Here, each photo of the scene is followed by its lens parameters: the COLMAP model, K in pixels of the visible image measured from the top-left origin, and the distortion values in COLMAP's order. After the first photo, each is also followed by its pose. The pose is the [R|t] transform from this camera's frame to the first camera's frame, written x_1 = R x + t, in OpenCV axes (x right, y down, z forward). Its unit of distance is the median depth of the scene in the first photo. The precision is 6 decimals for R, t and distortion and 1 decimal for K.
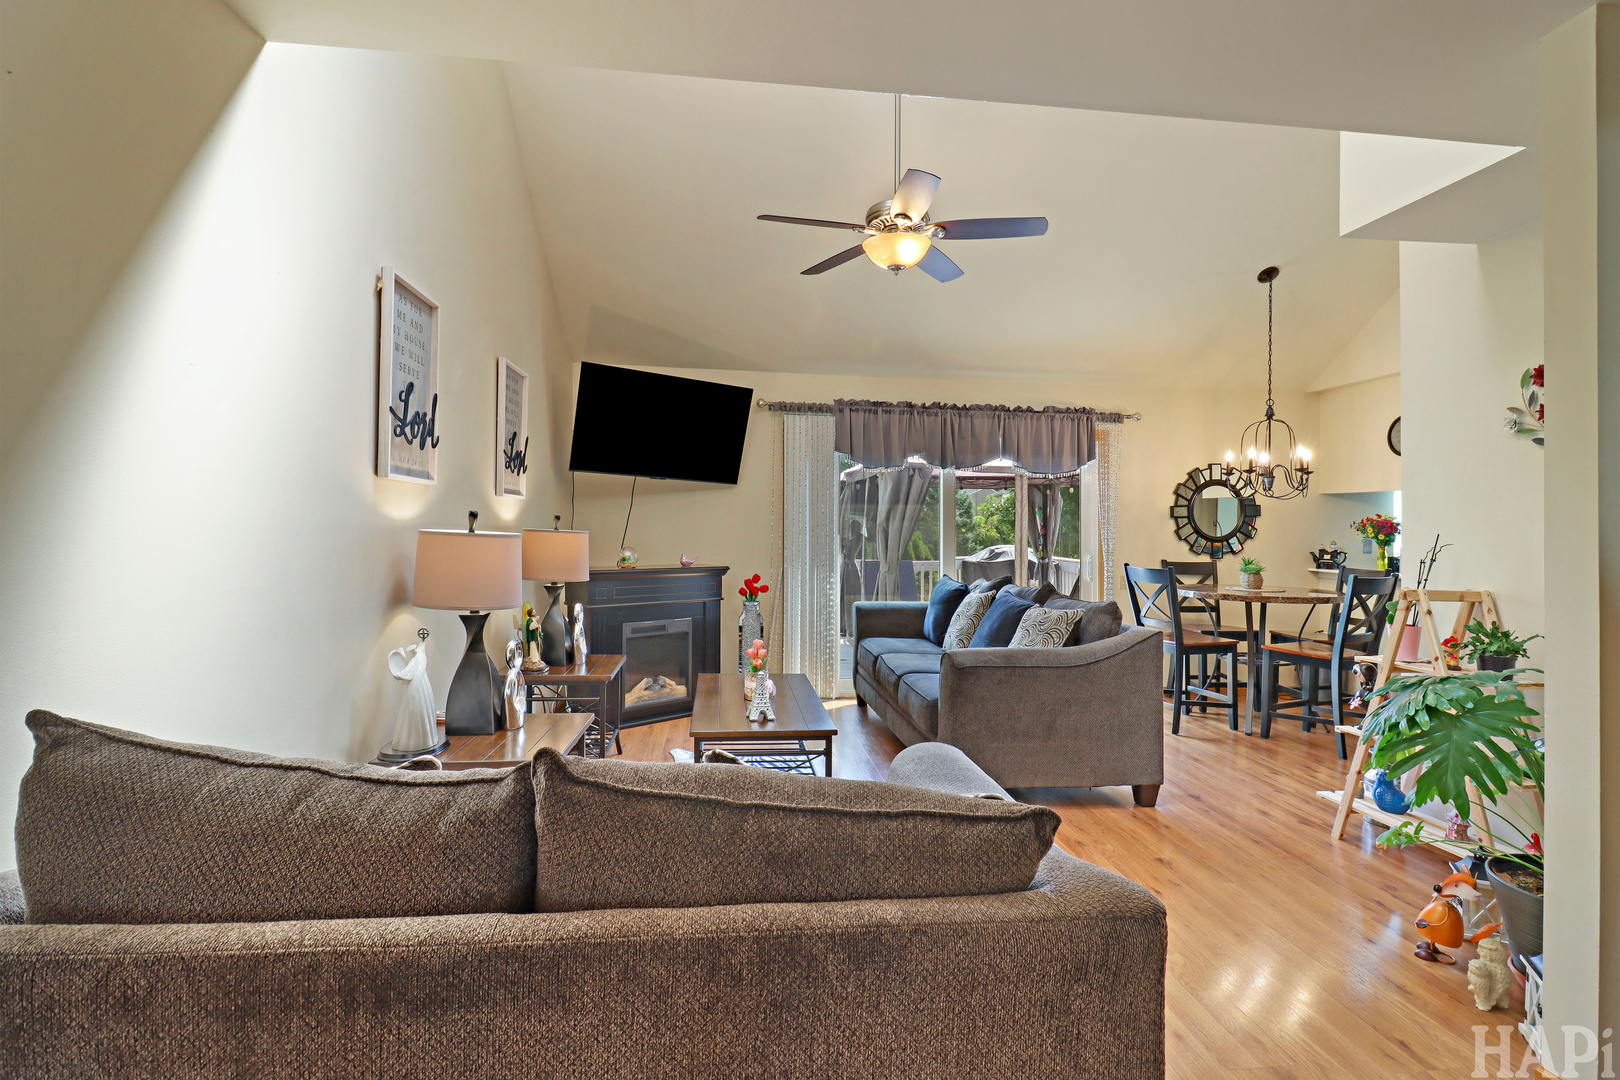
lens RADIAL K [[757.5, 0, 814.0], [0, 757.5, 524.6], [0, 0, 1]] dist [-0.004005, -0.000148]
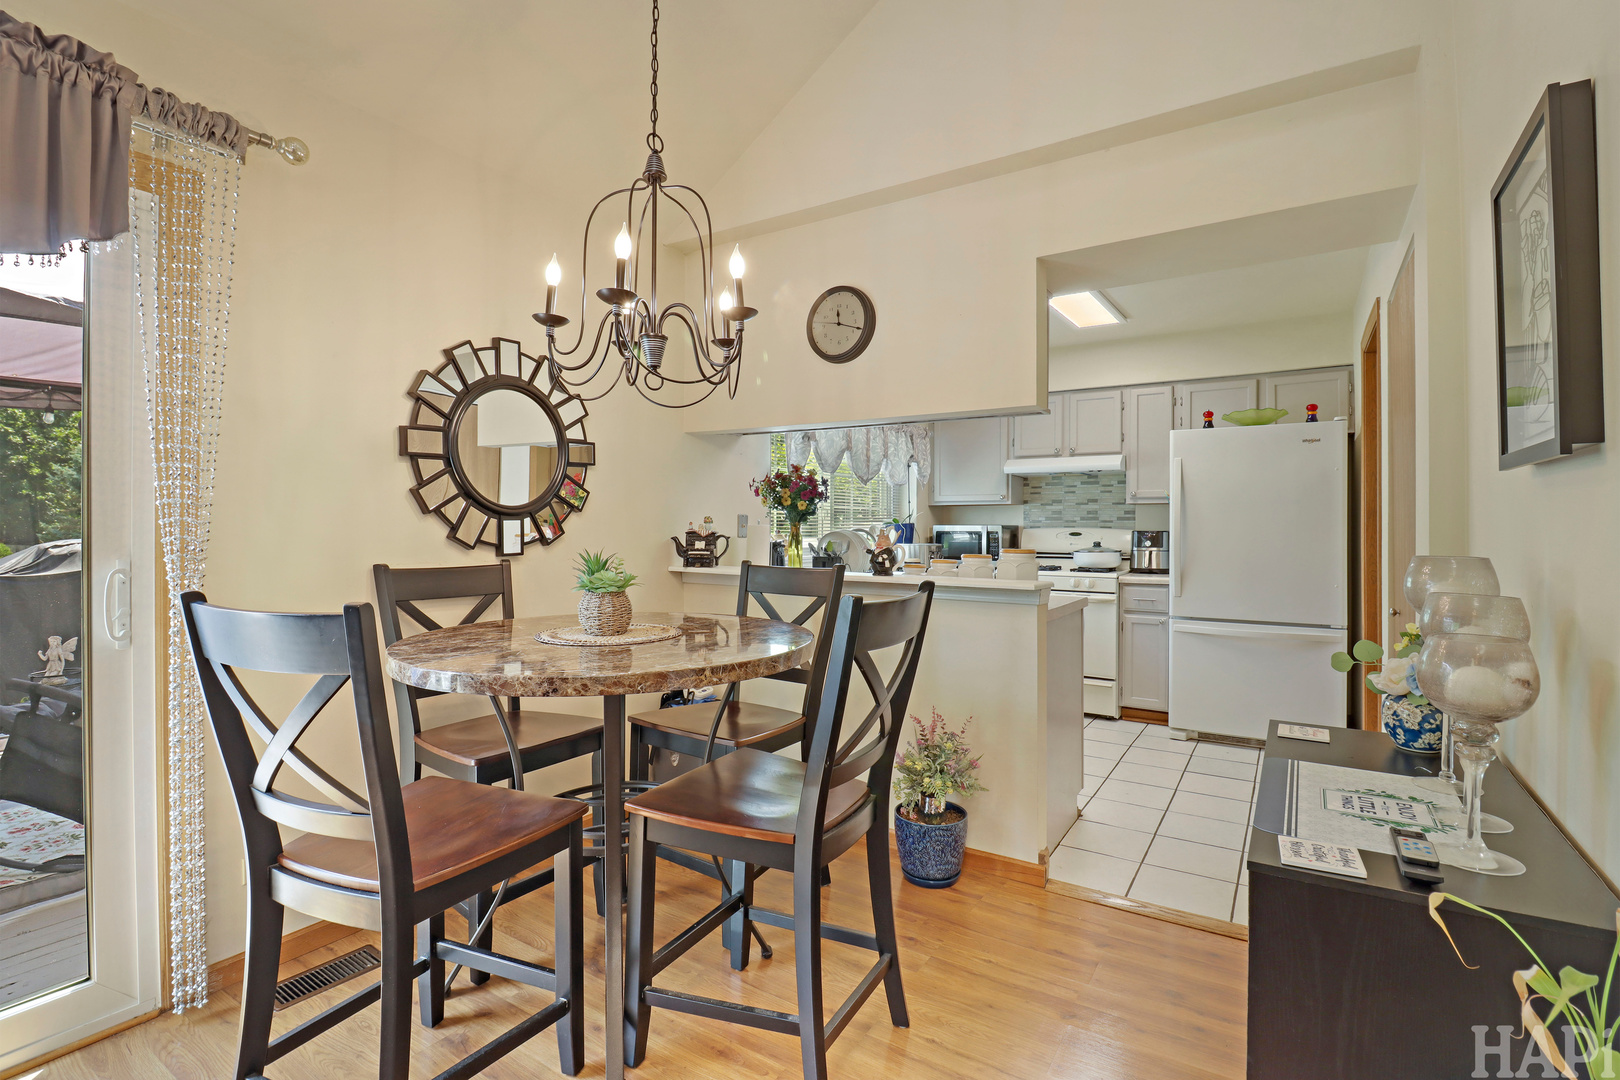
lens RADIAL K [[757.5, 0, 814.6], [0, 757.5, 515.5], [0, 0, 1]] dist [-0.004005, -0.000148]
pose [[0.623617, 0.002313, 0.781727, 0.300361], [-0.001487, 0.999997, -0.001772, 0.022082], [-0.781729, -0.000058, 0.623619, 0.590486]]
